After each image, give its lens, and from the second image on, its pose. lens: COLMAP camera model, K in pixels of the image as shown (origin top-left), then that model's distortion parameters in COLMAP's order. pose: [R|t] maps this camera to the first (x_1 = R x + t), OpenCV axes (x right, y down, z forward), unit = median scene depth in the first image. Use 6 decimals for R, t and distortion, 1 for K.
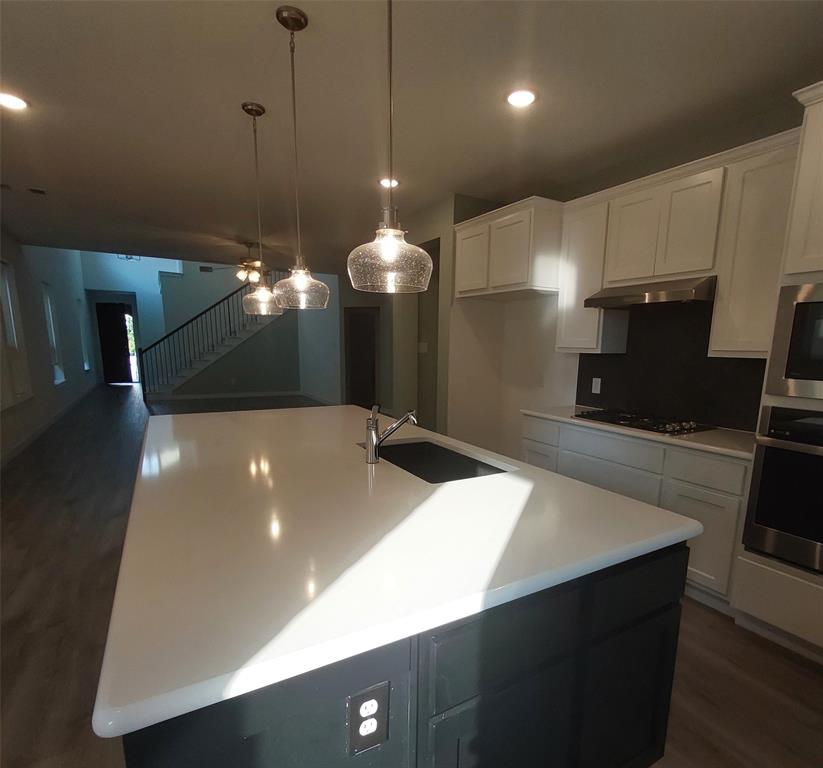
lens RADIAL K [[451.6, 0, 433.1], [0, 451.6, 429.2], [0, 0, 1]] dist [0.003071, -0.001101]
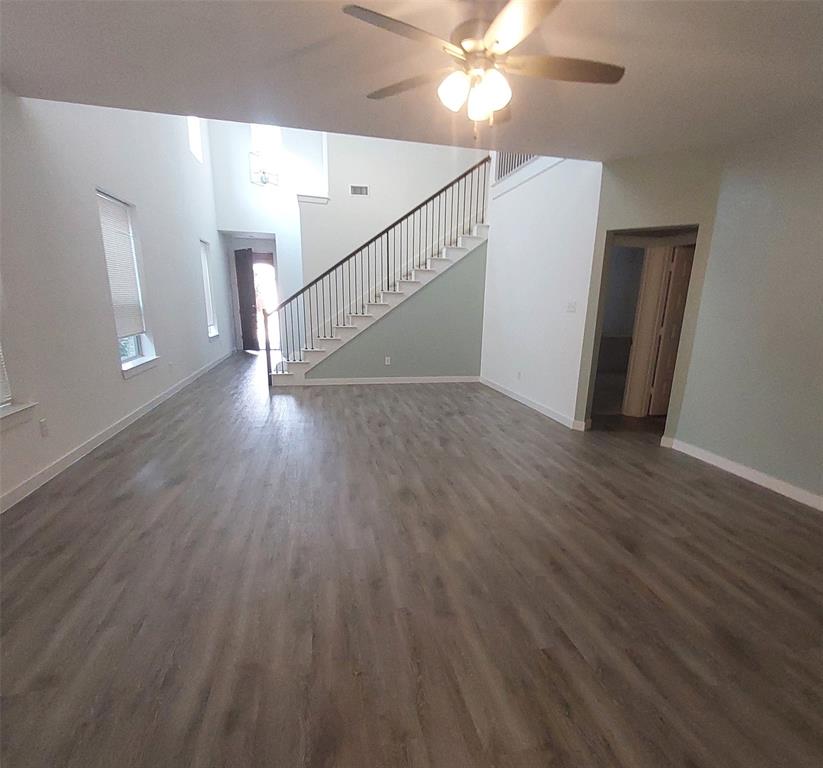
lens RADIAL K [[451.4, 0, 435.4], [0, 451.4, 430.0], [0, 0, 1]] dist [-0.005545, 0.000444]
pose [[0.956720, 0.086217, -0.277944, -0.549698], [-0.062149, 0.993603, 0.094288, -0.215212], [0.284295, -0.072933, 0.955959, 1.135292]]
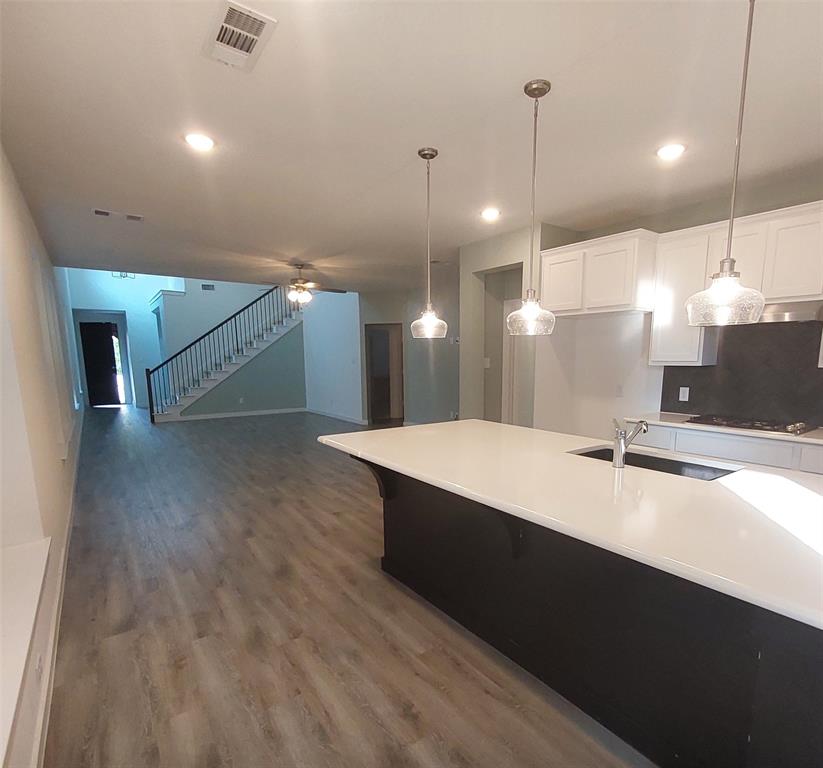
lens RADIAL K [[451.6, 0, 433.1], [0, 451.6, 429.2], [0, 0, 1]] dist [0.003071, -0.001101]
pose [[0.995101, -0.036763, 0.091770, -0.361921], [0.039037, 0.998971, -0.023097, -0.007551], [-0.090826, 0.026566, 0.995512, -0.058105]]
